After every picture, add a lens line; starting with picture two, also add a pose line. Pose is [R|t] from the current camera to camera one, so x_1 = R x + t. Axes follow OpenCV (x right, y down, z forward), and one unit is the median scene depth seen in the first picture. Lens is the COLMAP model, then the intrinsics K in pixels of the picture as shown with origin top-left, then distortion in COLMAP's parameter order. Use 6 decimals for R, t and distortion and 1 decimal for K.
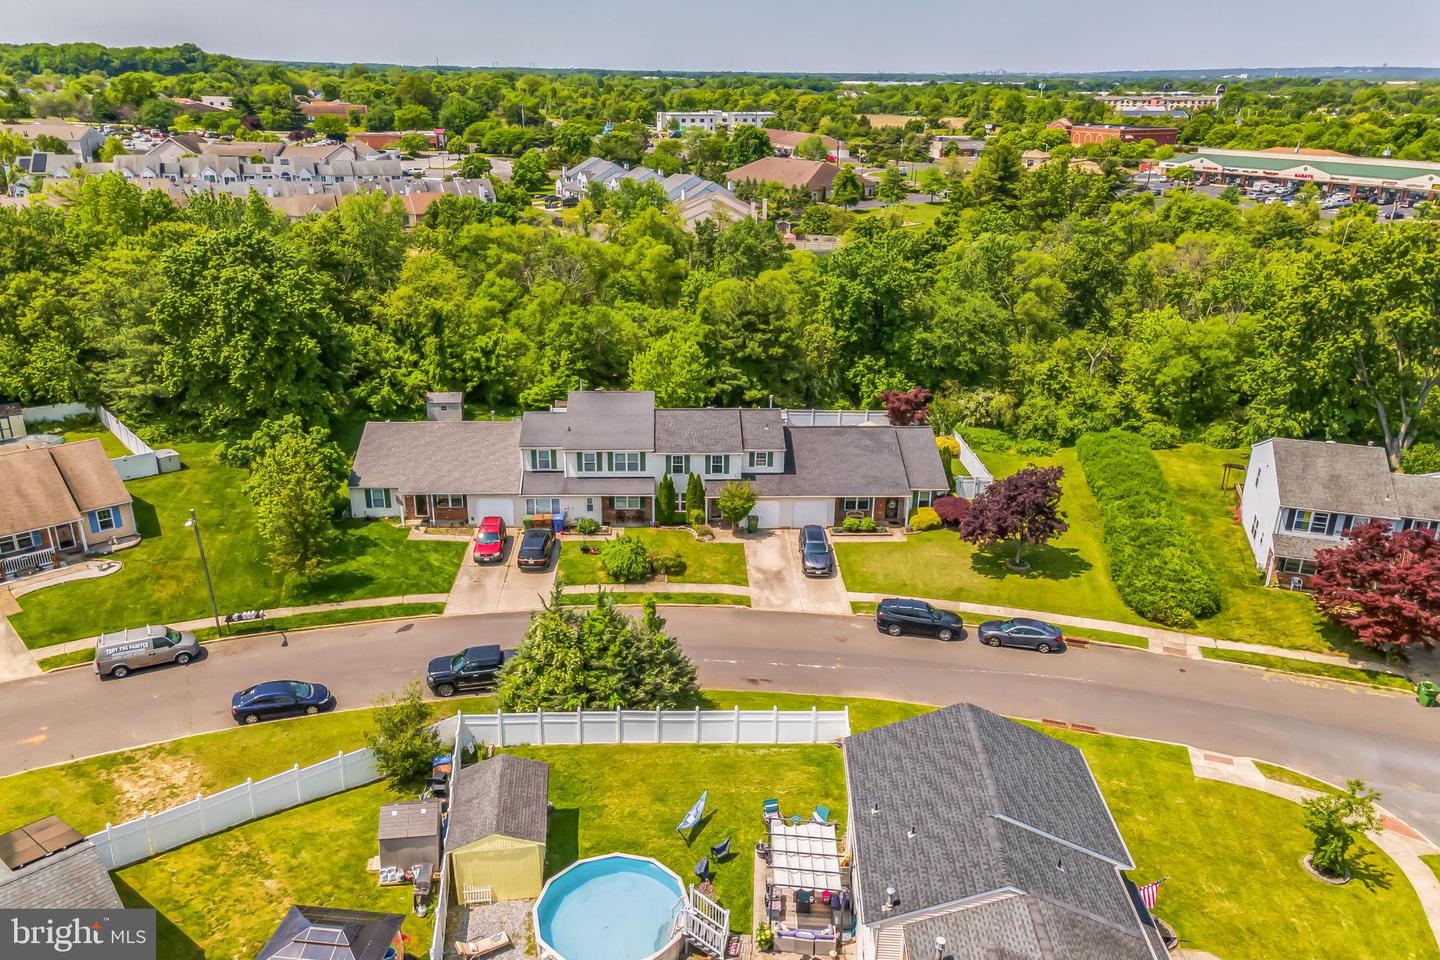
lens RADIAL K [[1038.9, 0, 718.7], [0, 1038.9, 481.8], [0, 0, 1]] dist [0.033143, 0.001819]
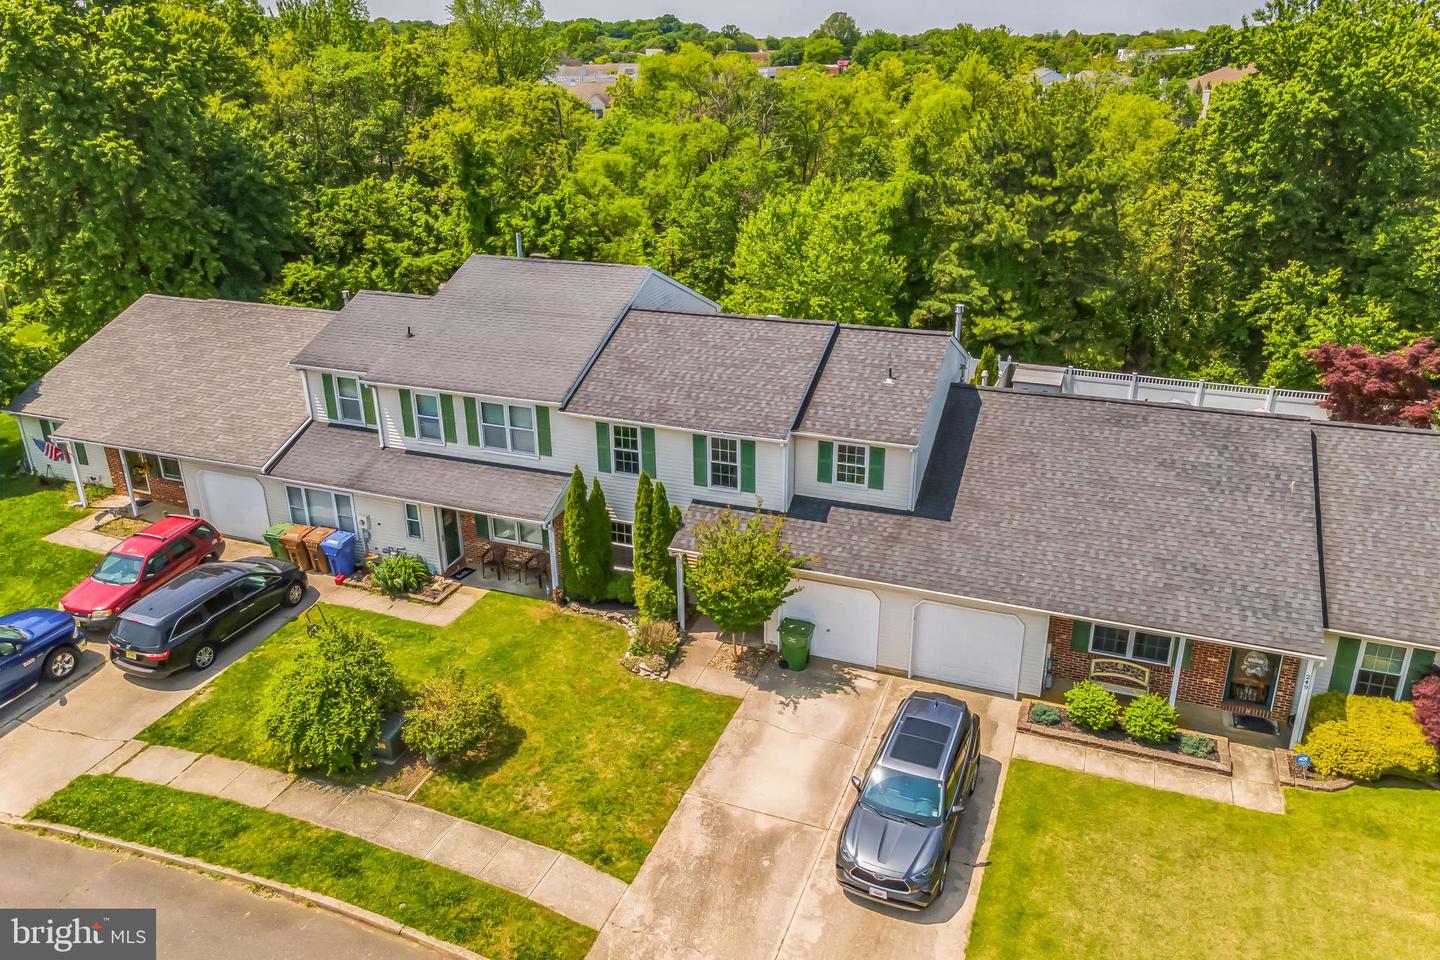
lens RADIAL K [[1038.9, 0, 718.7], [0, 1038.9, 481.8], [0, 0, 1]] dist [0.033143, 0.001819]
pose [[0.913455, 0.134648, -0.384017, 0.134202], [-0.127752, 0.990850, 0.043540, -0.025271], [0.386366, 0.009287, 0.922299, 0.654038]]
